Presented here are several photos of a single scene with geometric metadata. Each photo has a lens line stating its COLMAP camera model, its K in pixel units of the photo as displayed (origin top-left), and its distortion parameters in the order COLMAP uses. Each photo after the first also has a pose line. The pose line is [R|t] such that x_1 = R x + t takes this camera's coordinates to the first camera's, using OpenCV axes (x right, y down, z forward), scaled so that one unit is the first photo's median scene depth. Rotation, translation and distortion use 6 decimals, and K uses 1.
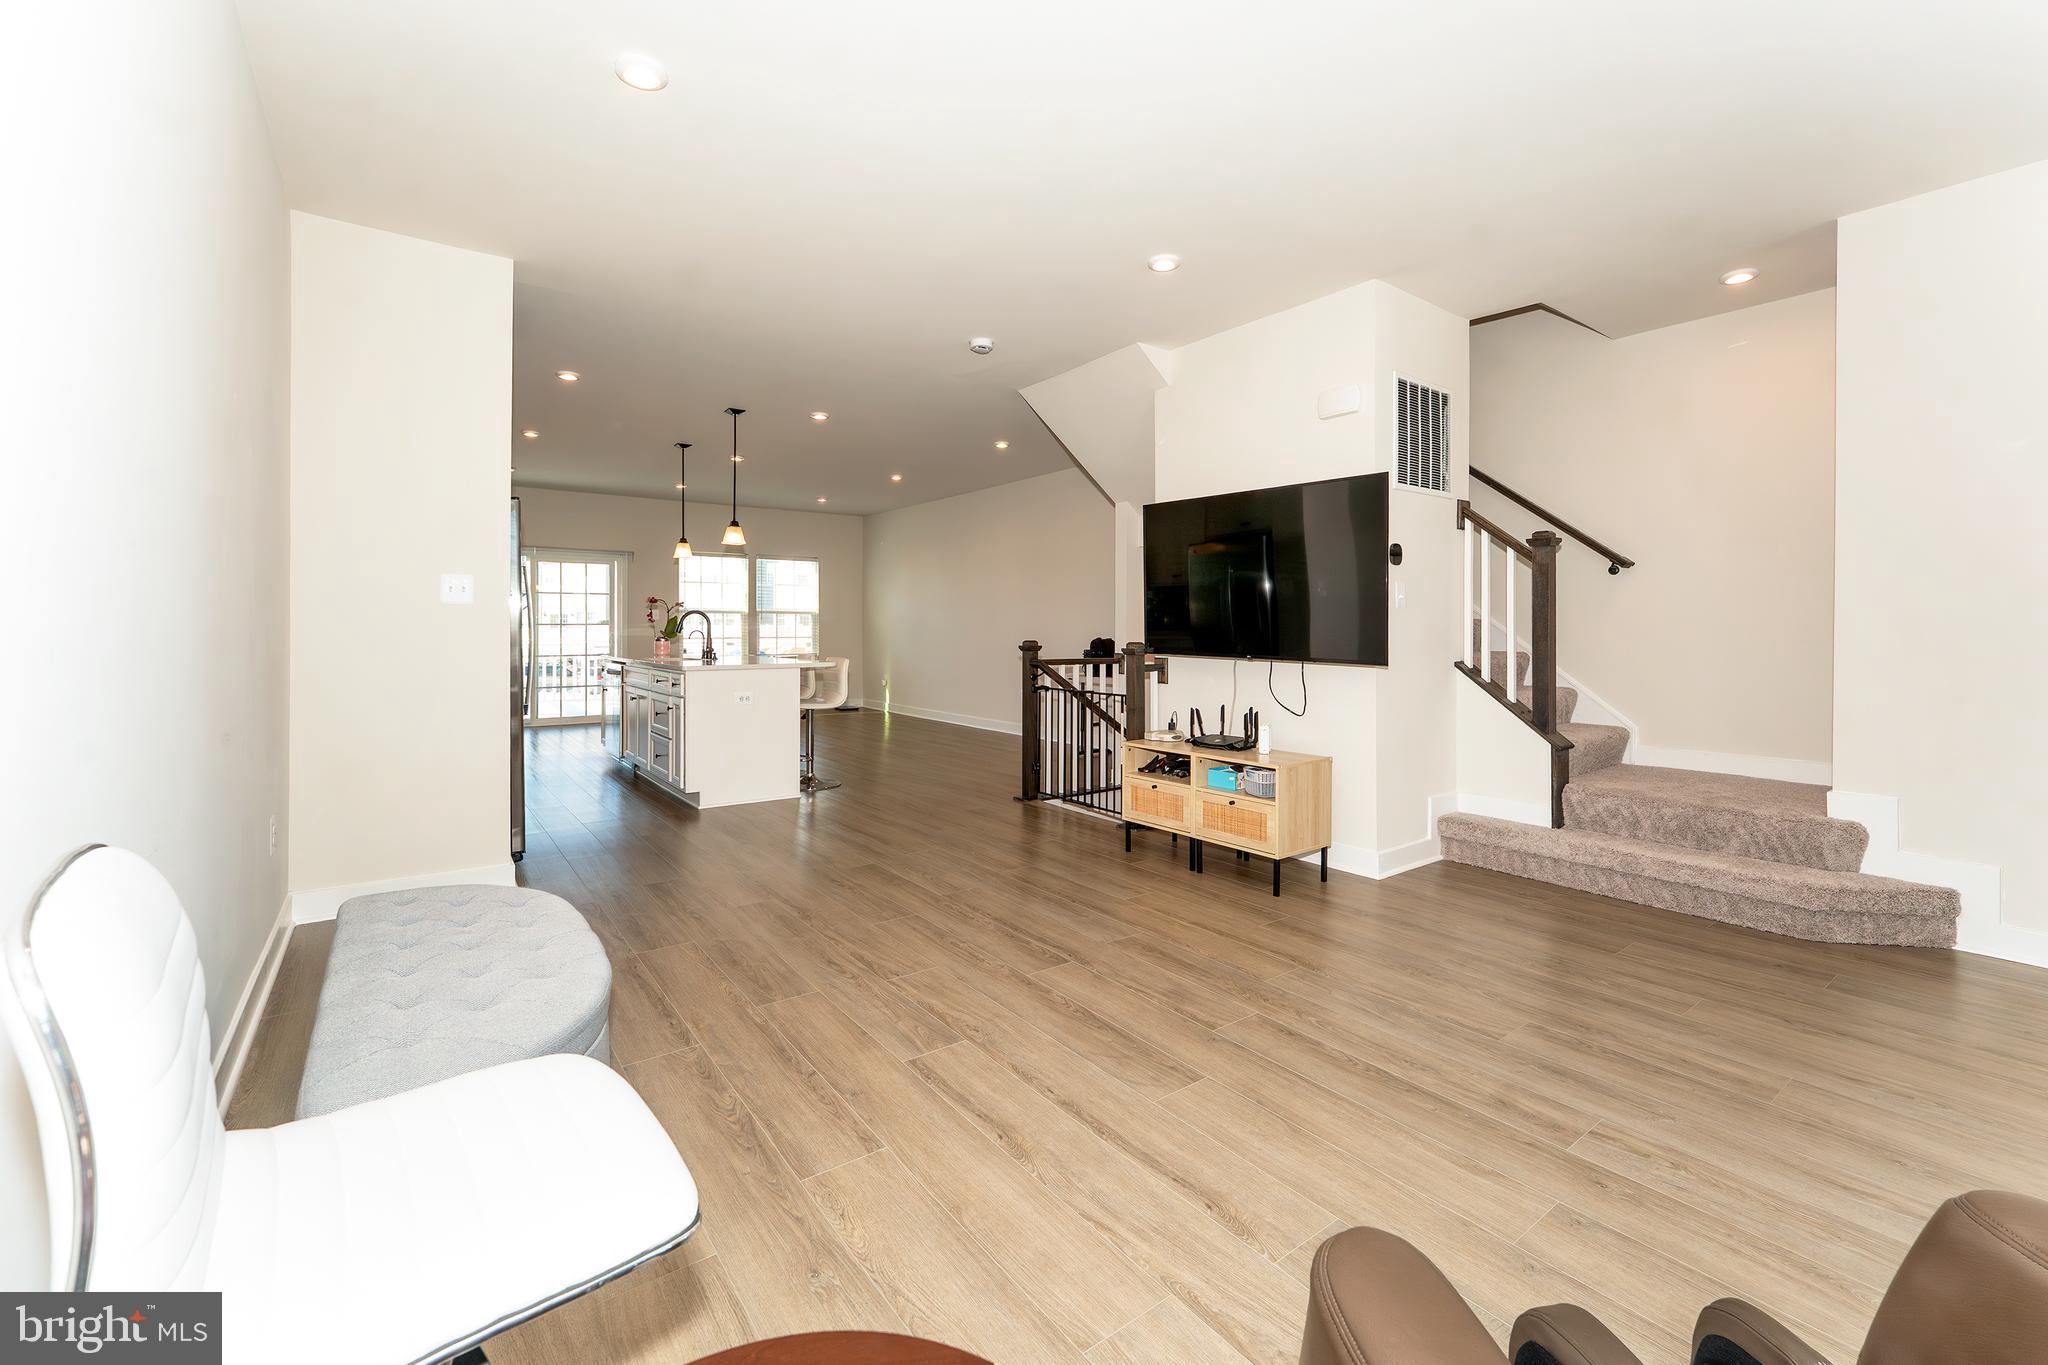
lens RADIAL K [[825.2, 0, 1038.1], [0, 825.2, 634.1], [0, 0, 1]] dist [-0.000565, 0.000033]
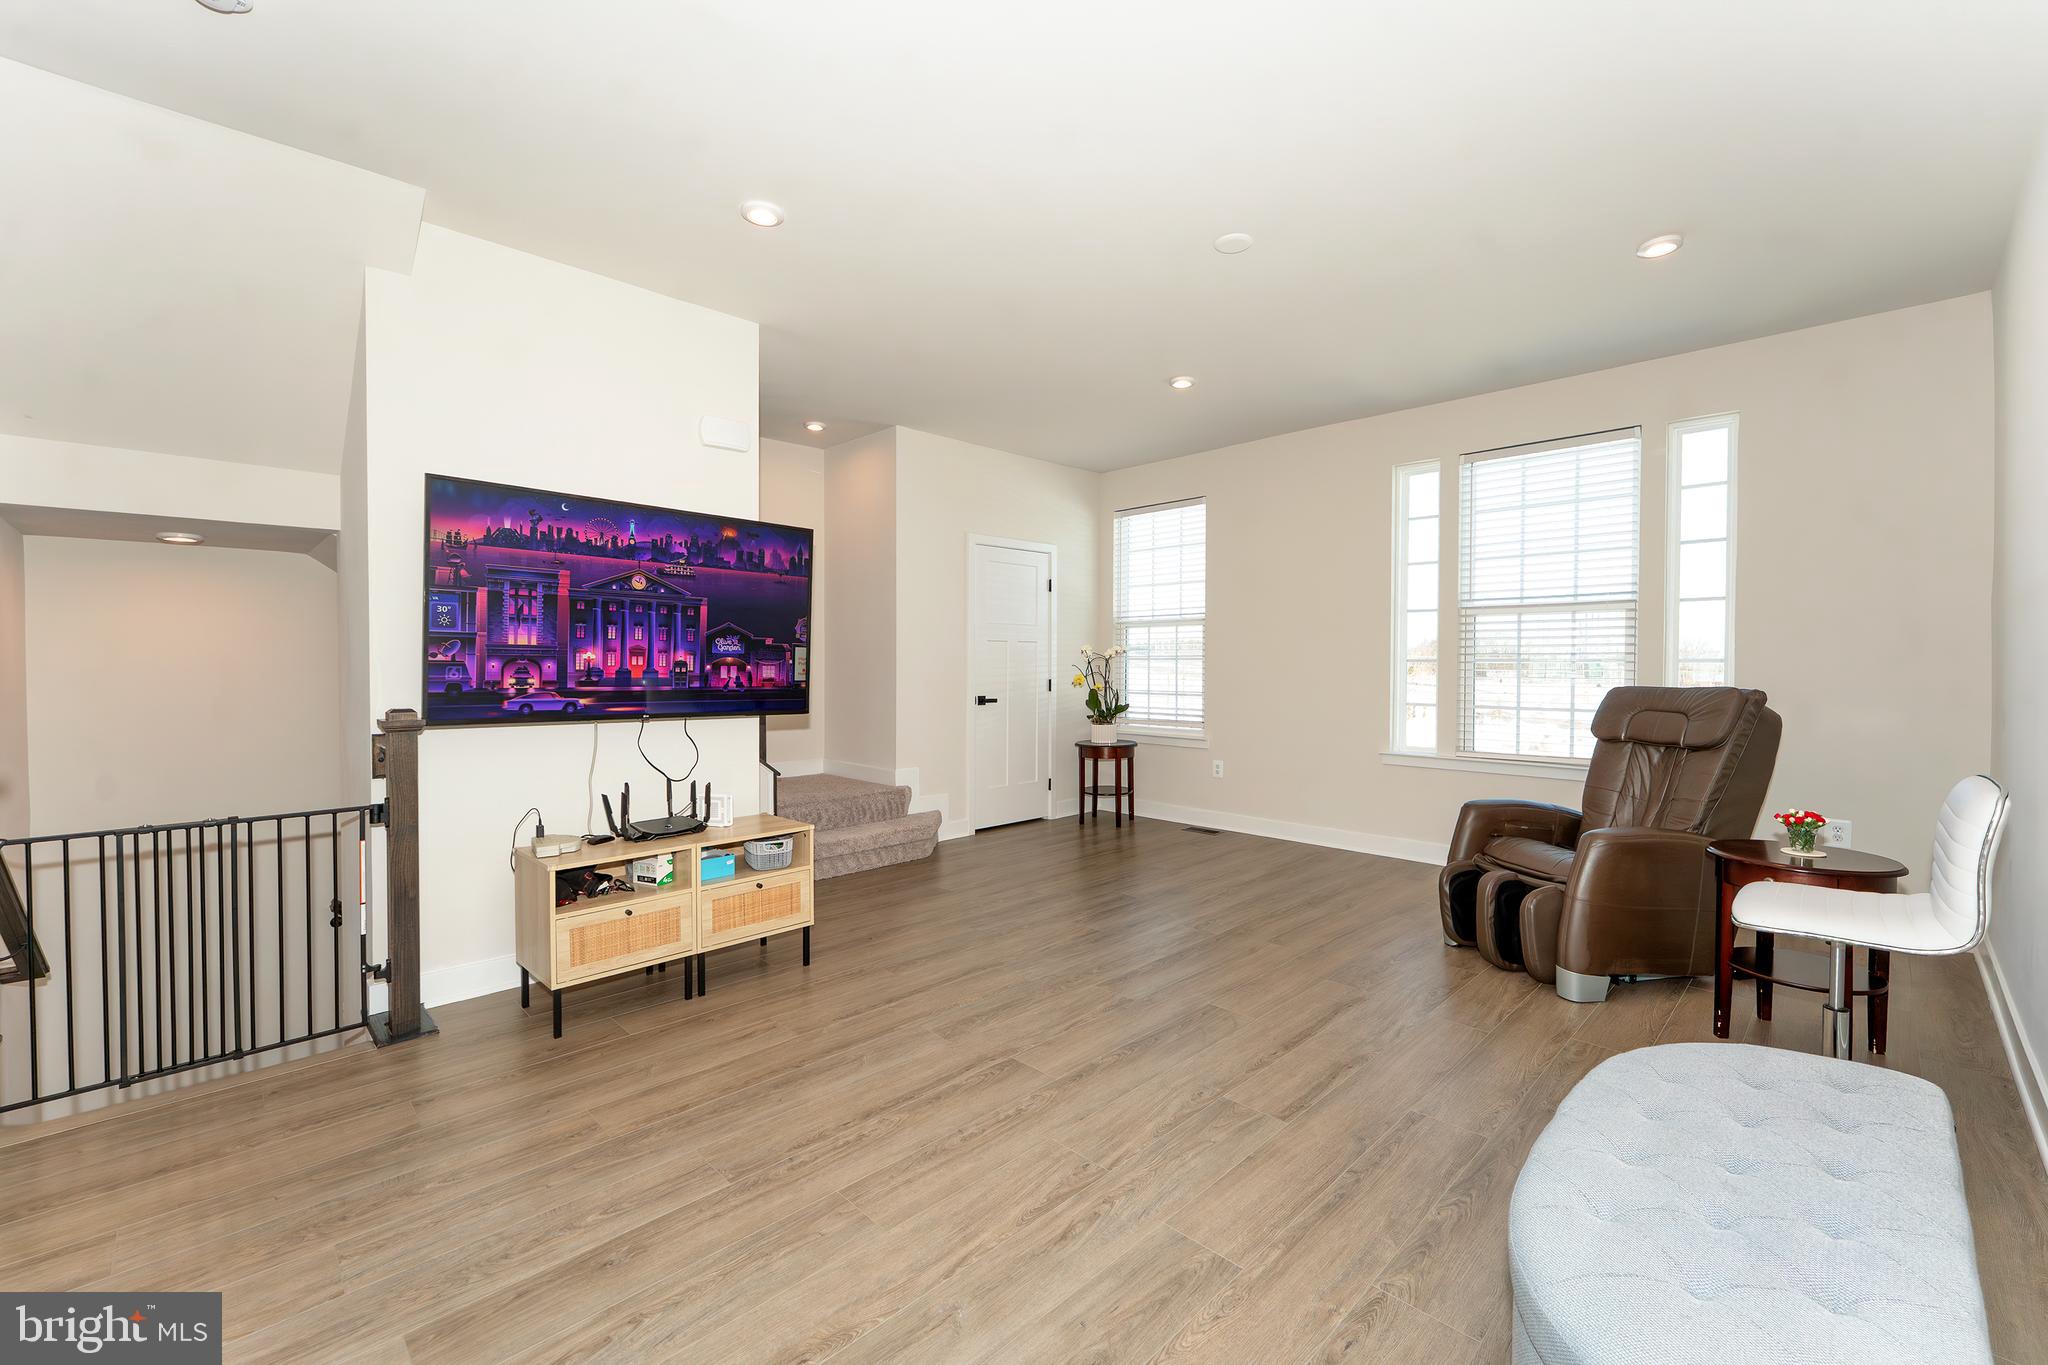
lens RADIAL K [[816.8, 0, 1036.9], [0, 816.8, 650.7], [0, 0, 1]] dist [0.000289, -0.000015]
pose [[-0.110145, 0.012318, 0.993839, -0.773989], [0.009790, 0.999888, -0.011308, -0.032362], [-0.993867, 0.008484, -0.110253, 0.969777]]
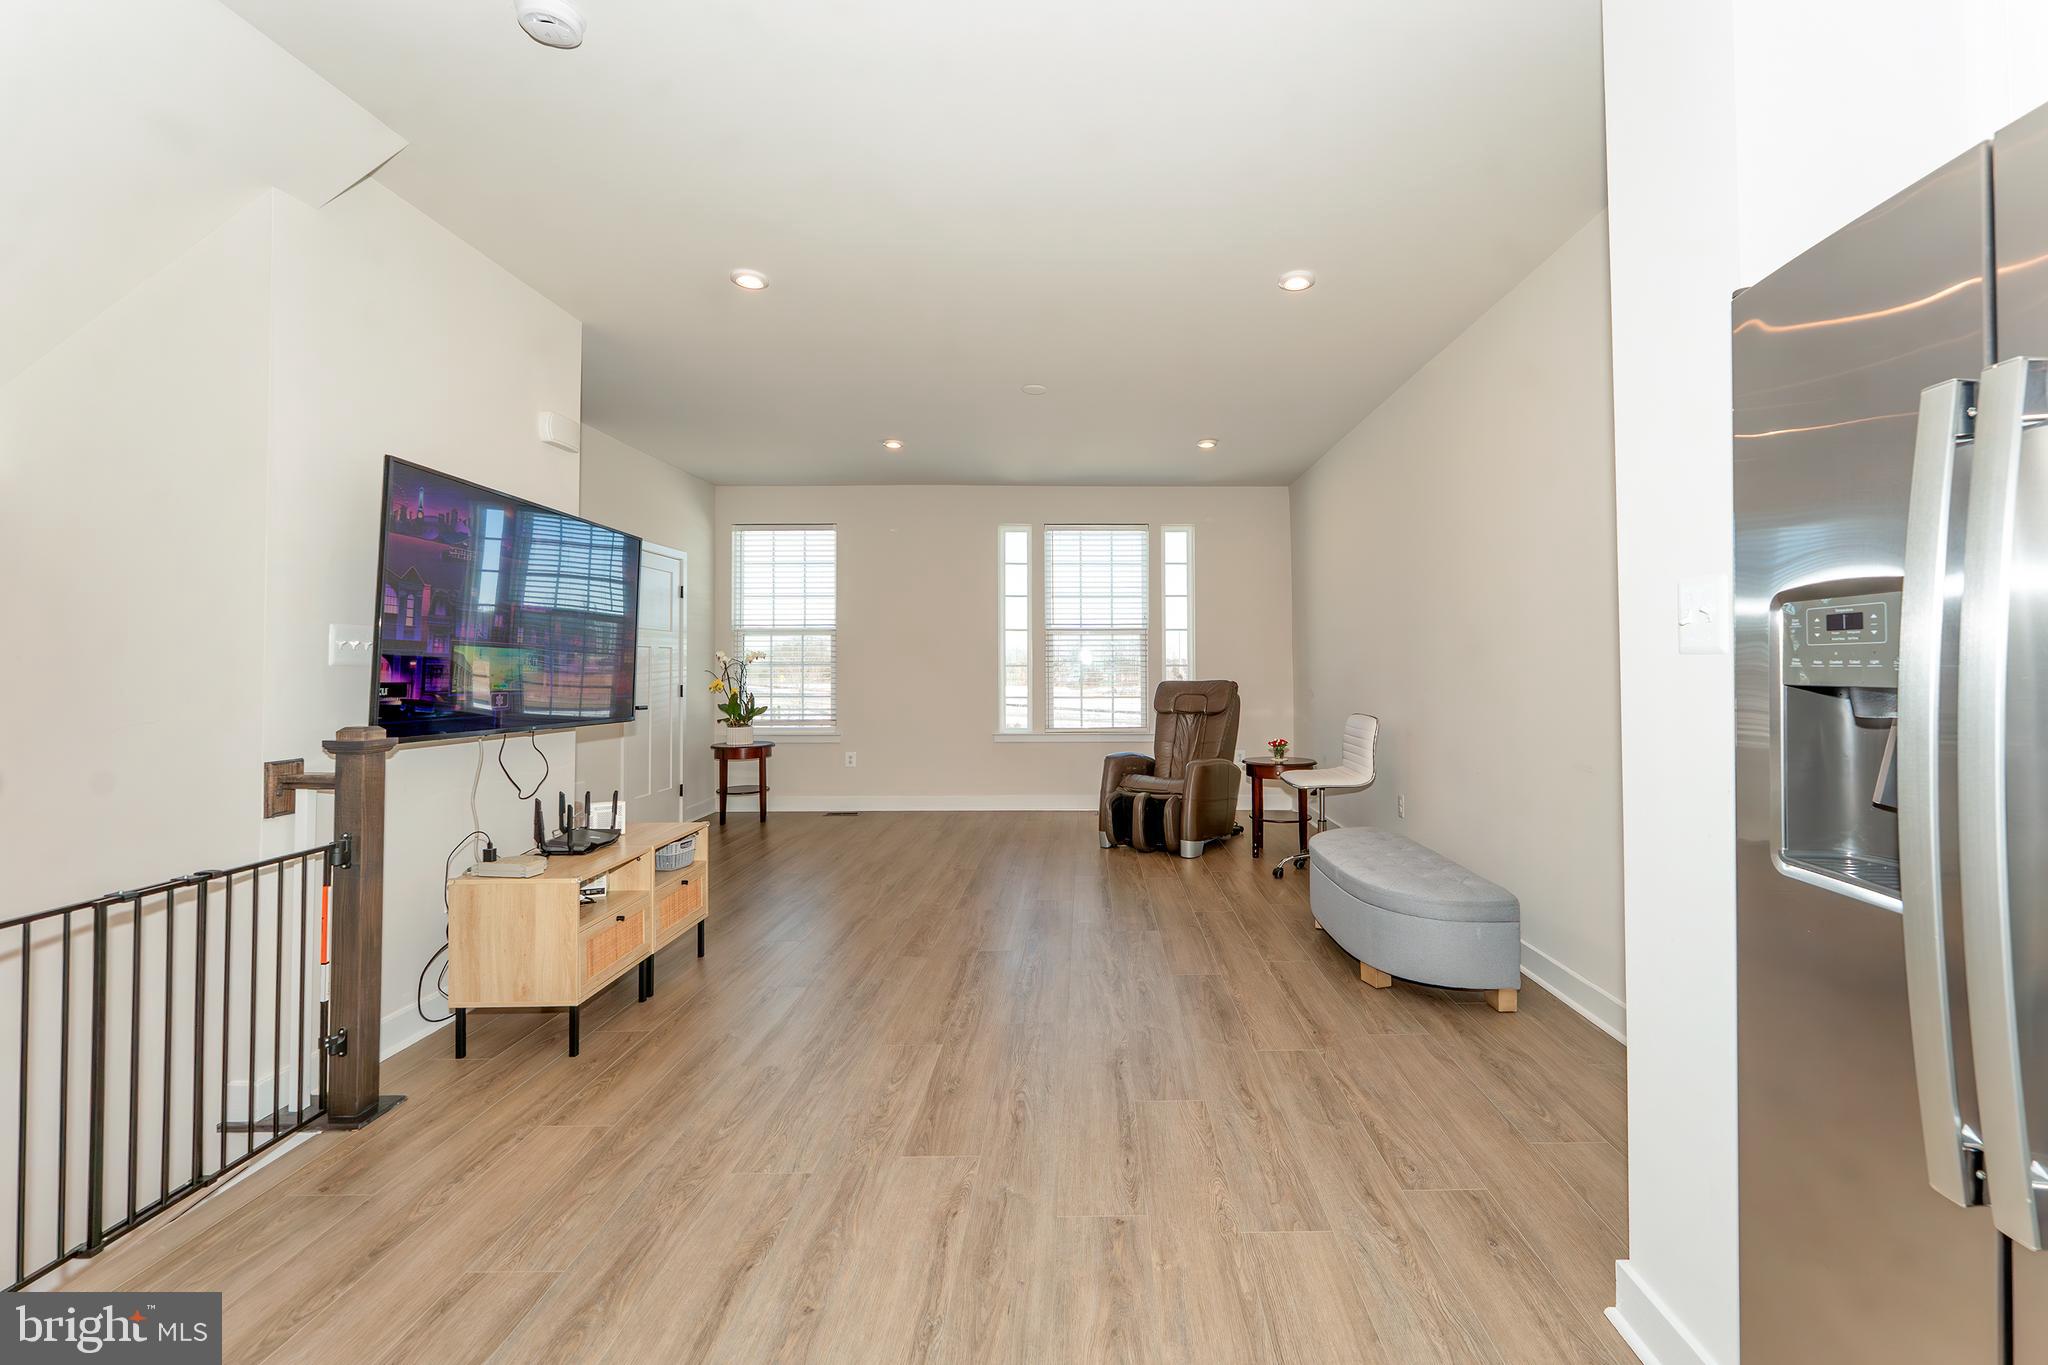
lens RADIAL K [[825.2, 0, 1038.1], [0, 825.2, 634.1], [0, 0, 1]] dist [-0.000565, 0.000033]
pose [[-0.756108, 0.025111, 0.653965, -0.786269], [0.008098, 0.999546, -0.029017, -0.045386], [-0.654397, -0.016644, -0.755968, 1.730496]]
